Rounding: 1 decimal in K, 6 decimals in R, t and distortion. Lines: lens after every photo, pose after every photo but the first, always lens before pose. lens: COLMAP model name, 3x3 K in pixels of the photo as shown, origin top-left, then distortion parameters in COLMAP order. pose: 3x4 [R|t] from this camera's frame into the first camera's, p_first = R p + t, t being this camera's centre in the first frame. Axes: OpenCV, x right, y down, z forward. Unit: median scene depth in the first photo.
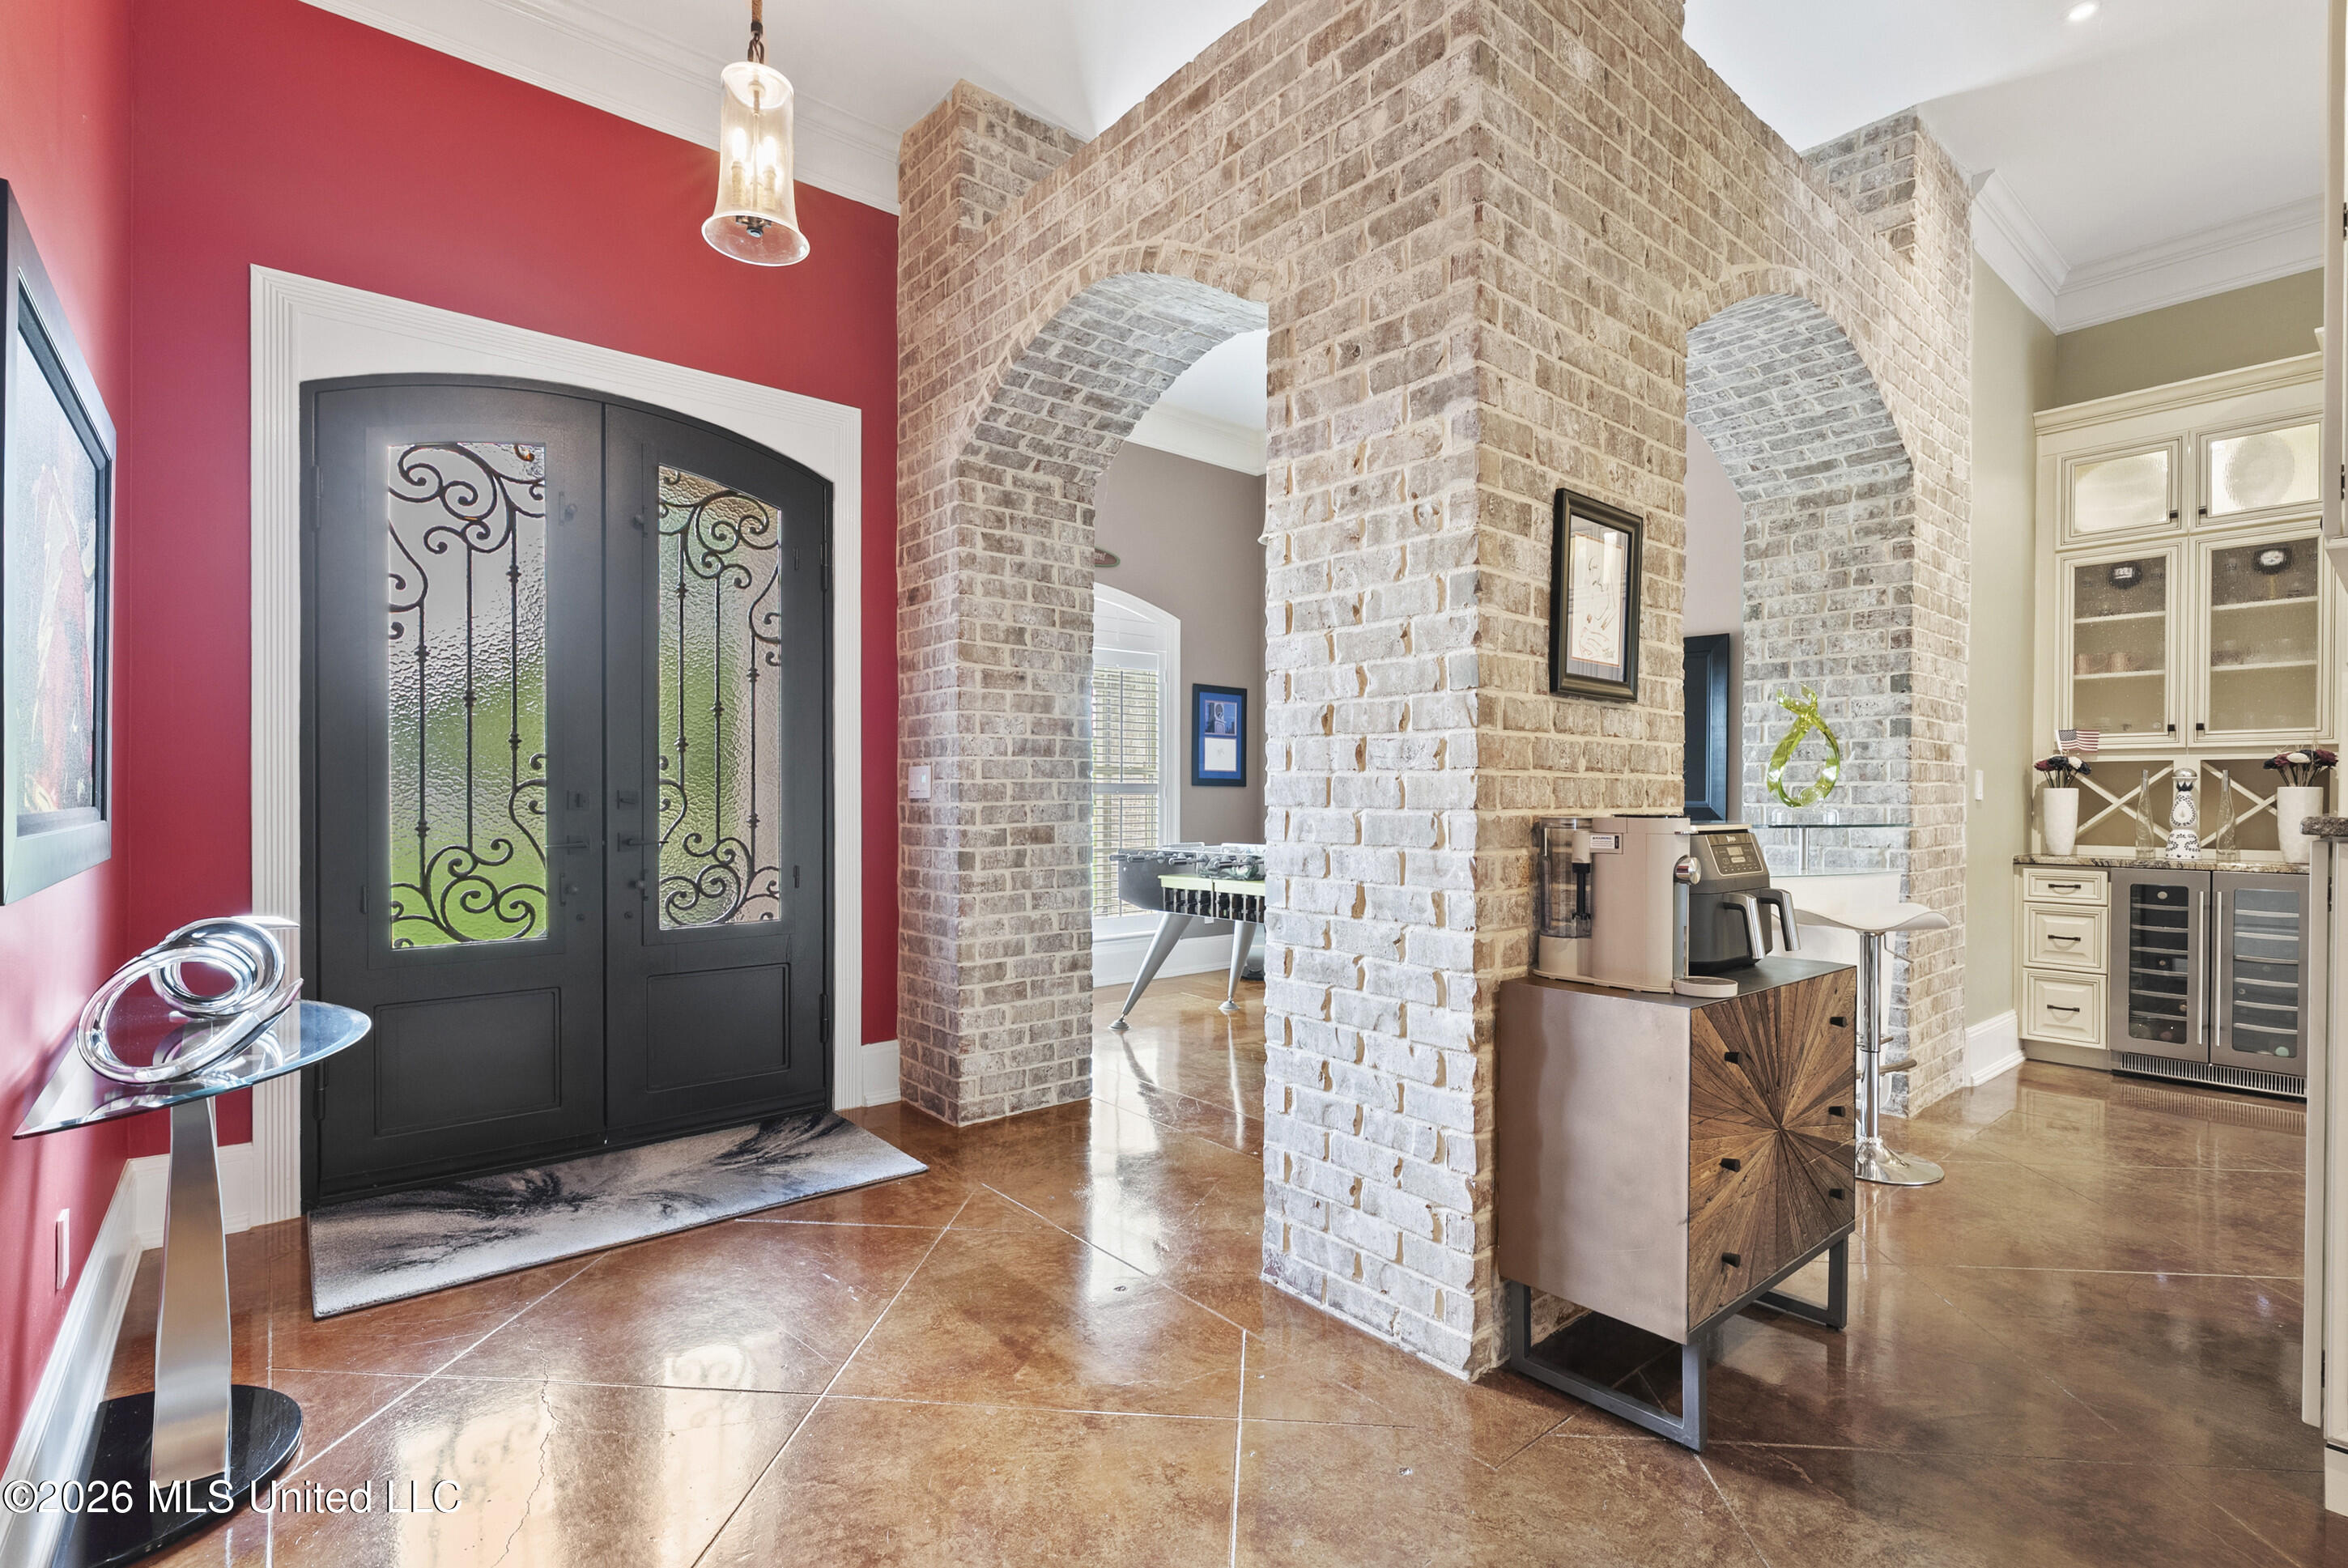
lens RADIAL K [[1069.4, 0, 1156.1], [0, 1069.4, 799.8], [0, 0, 1]] dist [-0.010017, 0.002242]
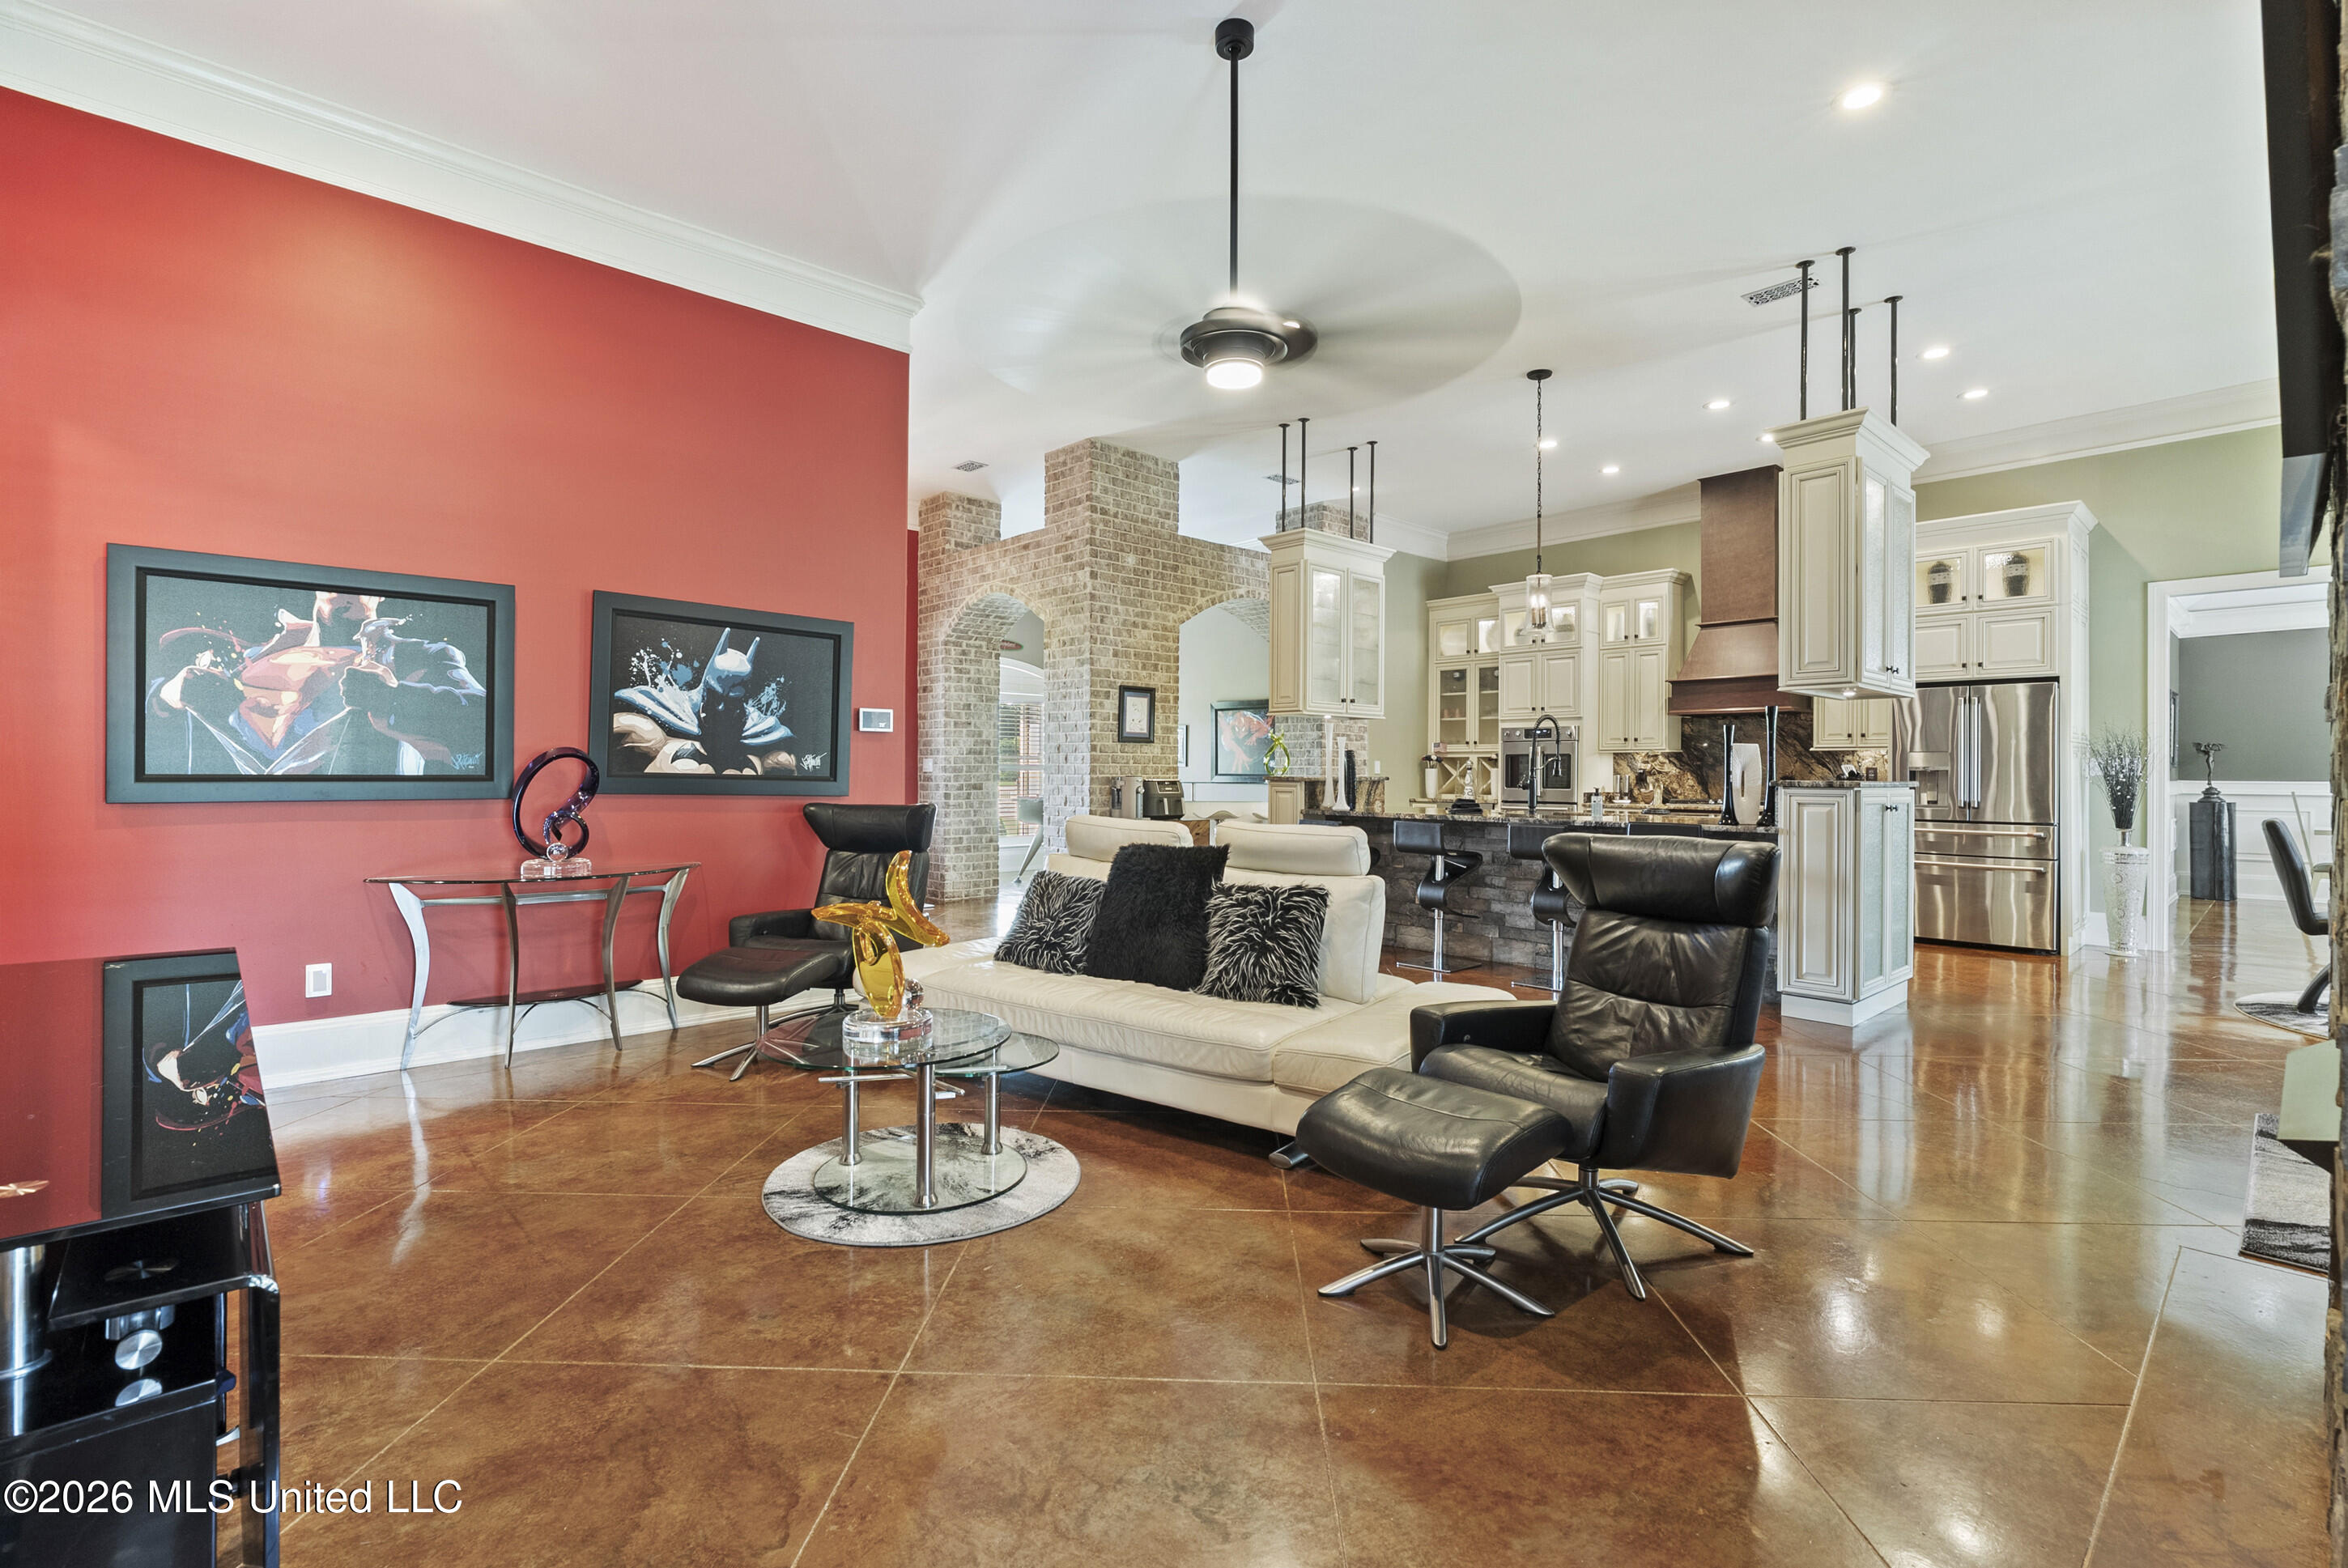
lens RADIAL K [[1069.4, 0, 1187.0], [0, 1069.4, 773.4], [0, 0, 1]] dist [-0.010017, 0.002242]
pose [[0.997640, 0.001673, 0.068645, 0.211143], [-0.001505, 0.999996, -0.002506, 0.007769], [-0.068649, 0.002397, 0.997638, -1.536190]]
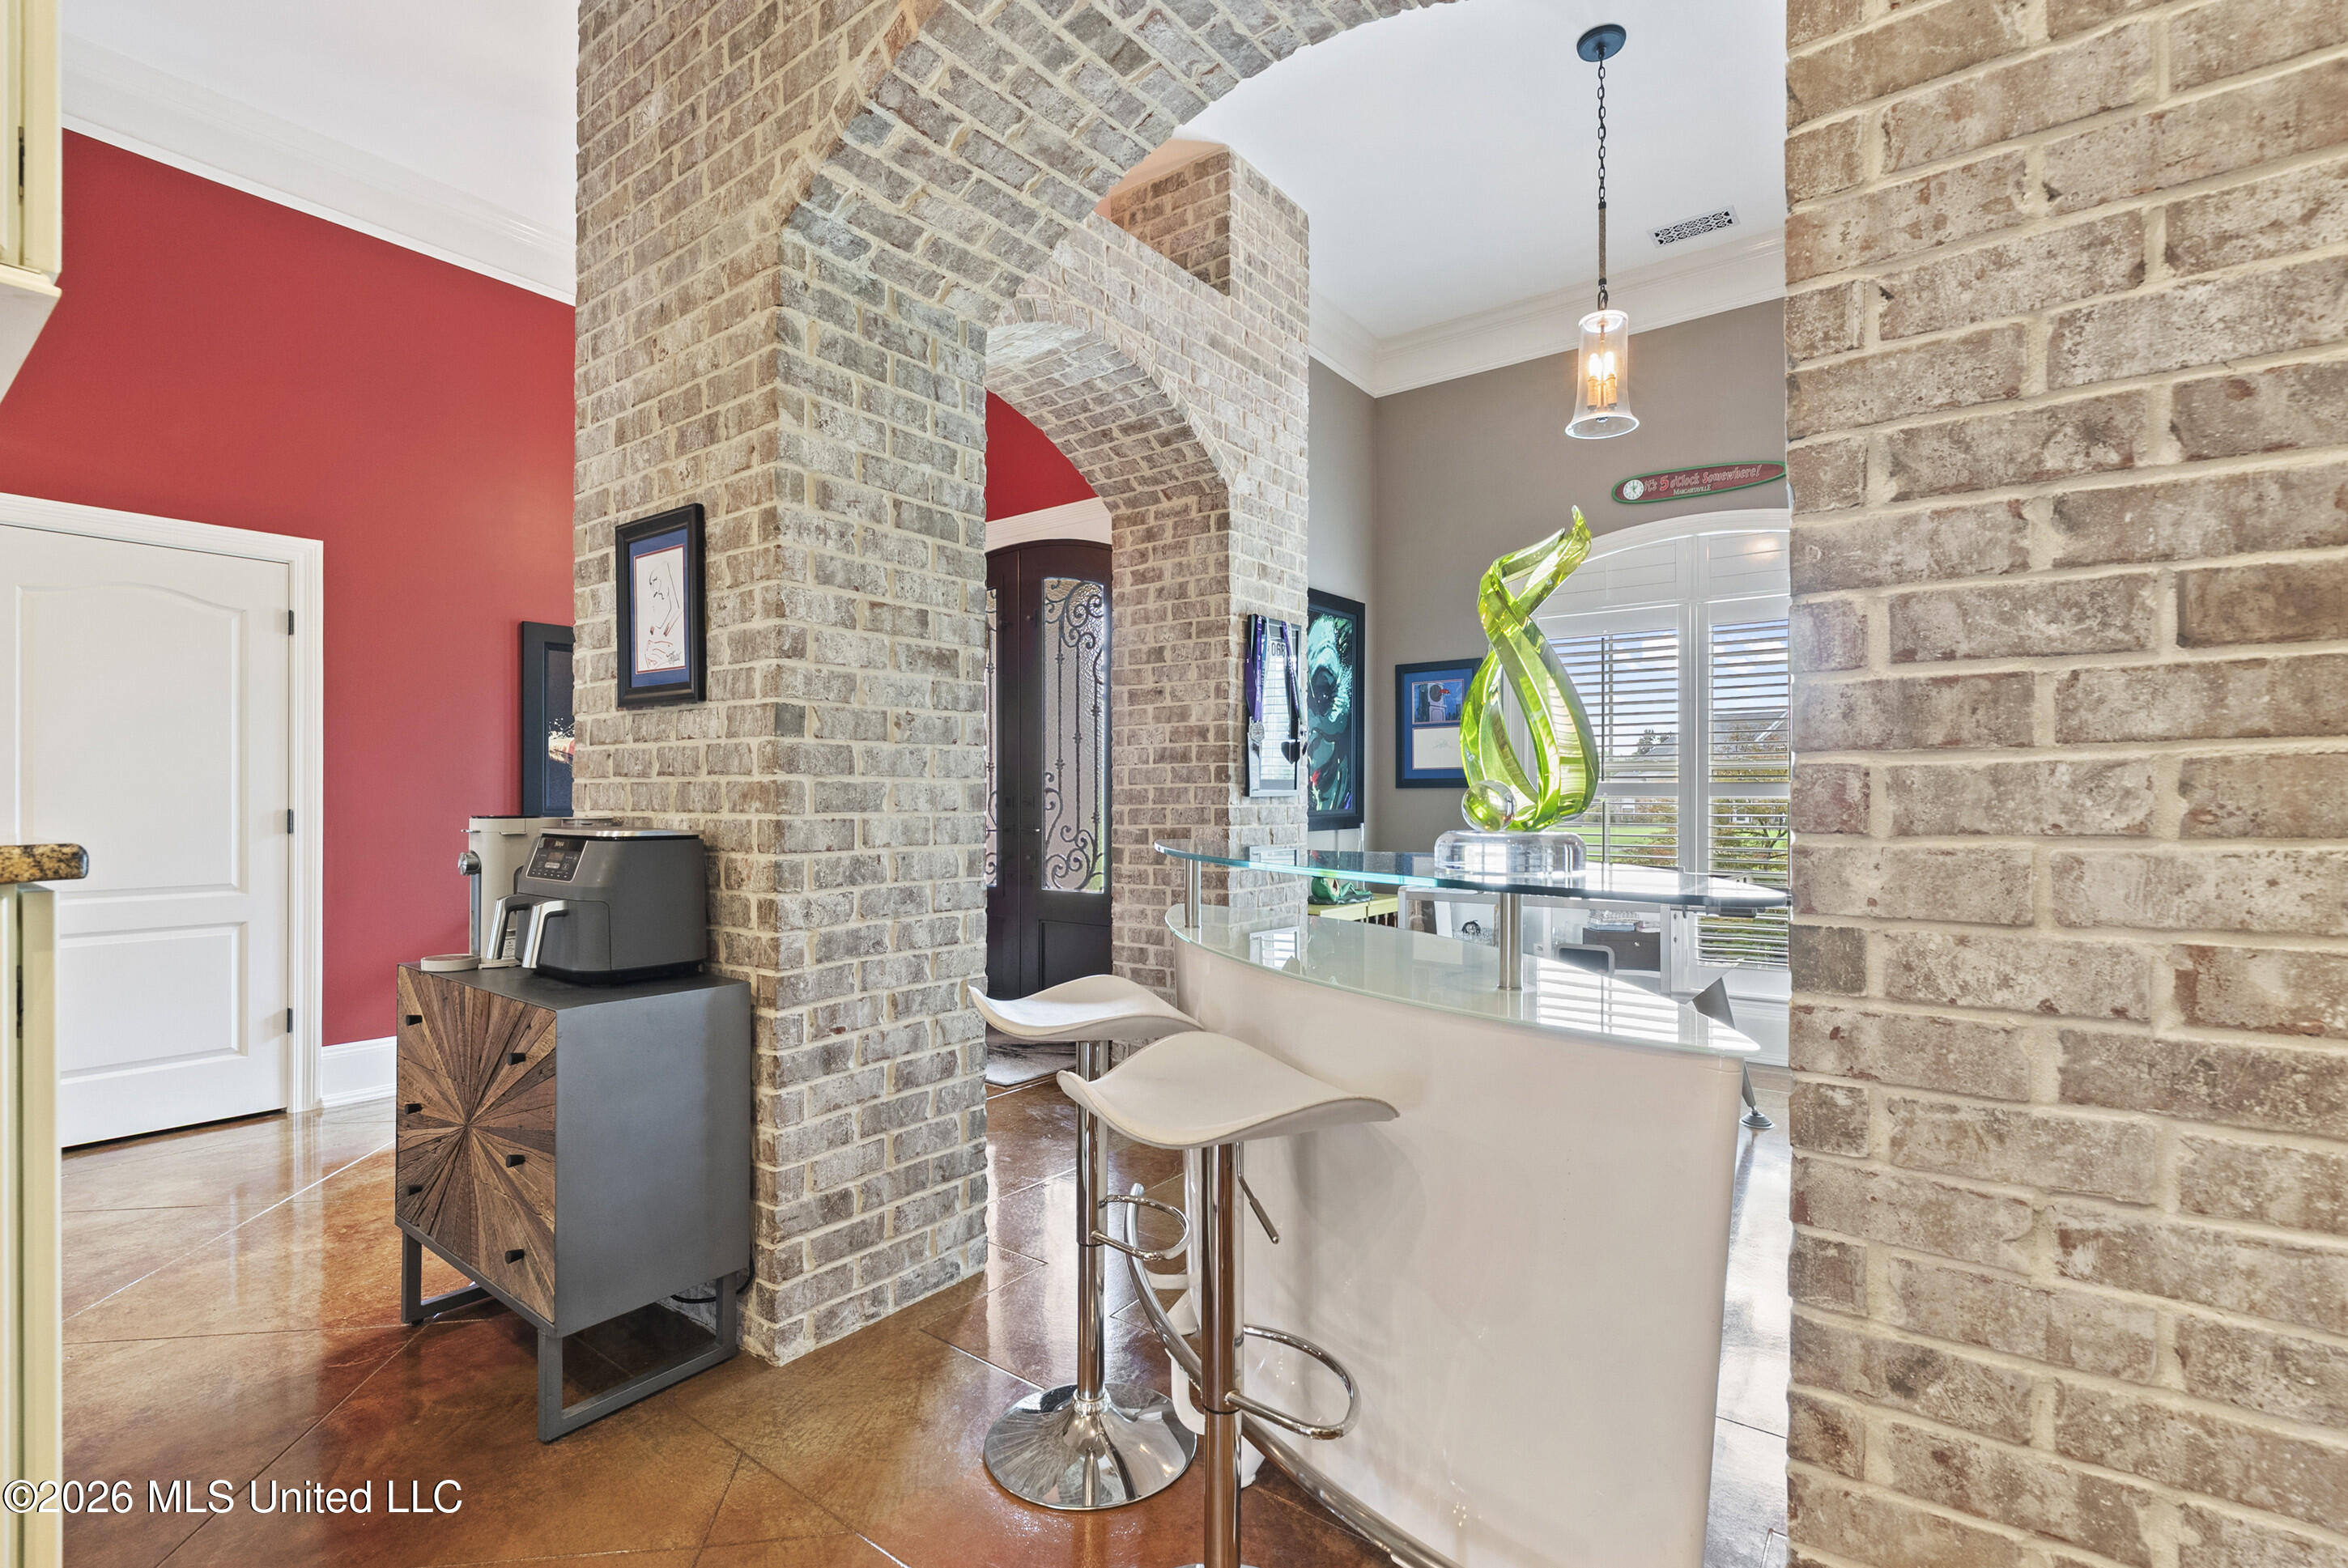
lens RADIAL K [[1069.4, 0, 1190.9], [0, 1069.4, 792.0], [0, 0, 1]] dist [-0.010017, 0.002242]
pose [[0.226339, -0.005254, -0.974034, 0.956069], [-0.006558, 0.999955, -0.006918, -0.004329], [0.974027, 0.007953, 0.226294, 0.789245]]
